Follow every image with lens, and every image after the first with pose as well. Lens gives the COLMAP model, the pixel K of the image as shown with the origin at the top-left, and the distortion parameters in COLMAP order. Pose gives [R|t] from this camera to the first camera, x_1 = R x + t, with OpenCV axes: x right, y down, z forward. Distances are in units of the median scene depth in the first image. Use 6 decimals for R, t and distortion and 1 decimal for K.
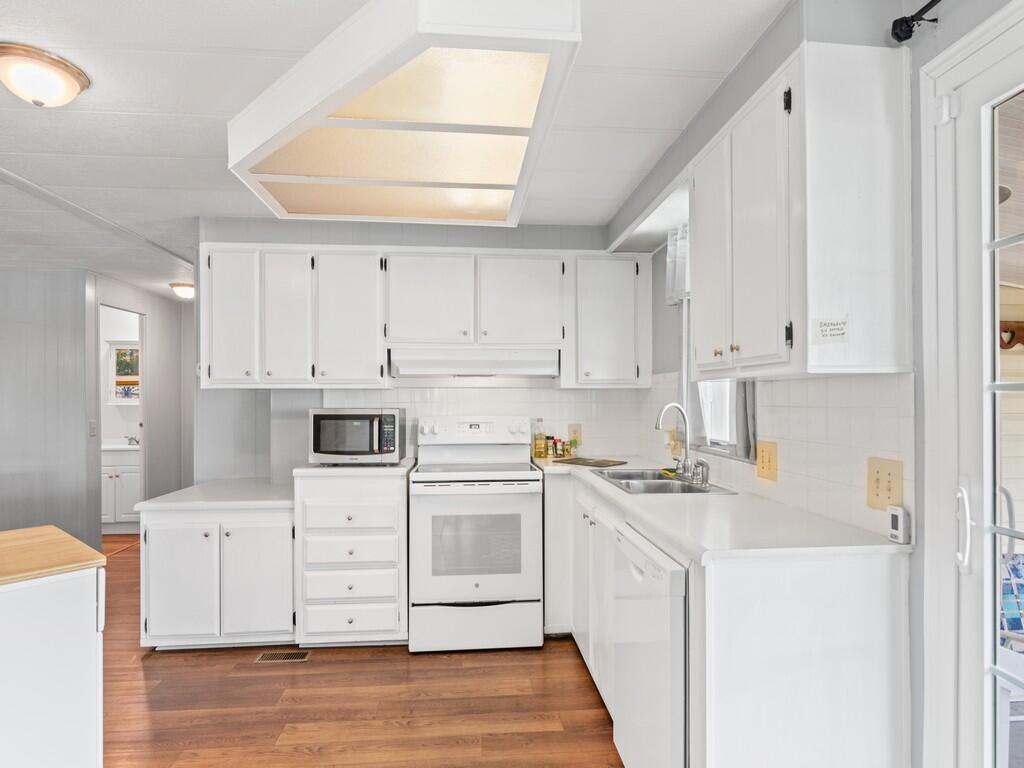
lens RADIAL K [[564.8, 0, 514.2], [0, 564.8, 391.3], [0, 0, 1]] dist [0.021930, -0.010917]
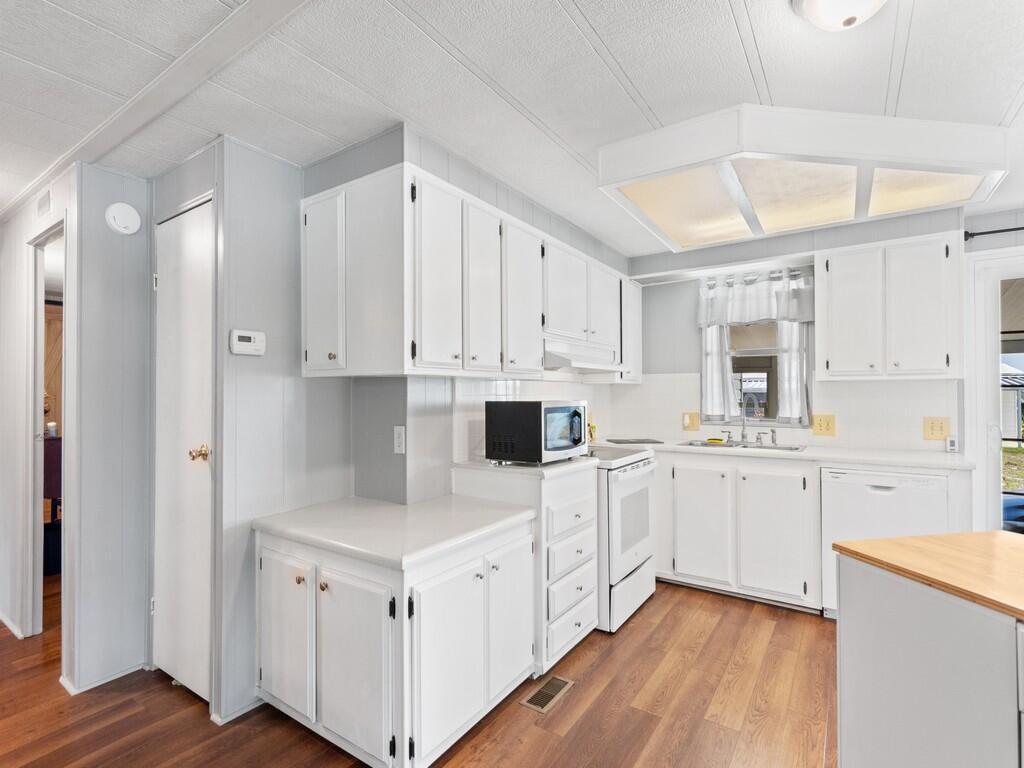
lens RADIAL K [[497.1, 0, 515.1], [0, 497.1, 384.1], [0, 0, 1]] dist [0.002178, -0.007505]
pose [[0.617827, 0.016490, 0.786141, -1.096073], [-0.009108, 0.999863, -0.013815, 0.016302], [-0.786261, 0.001375, 0.617893, 0.616078]]
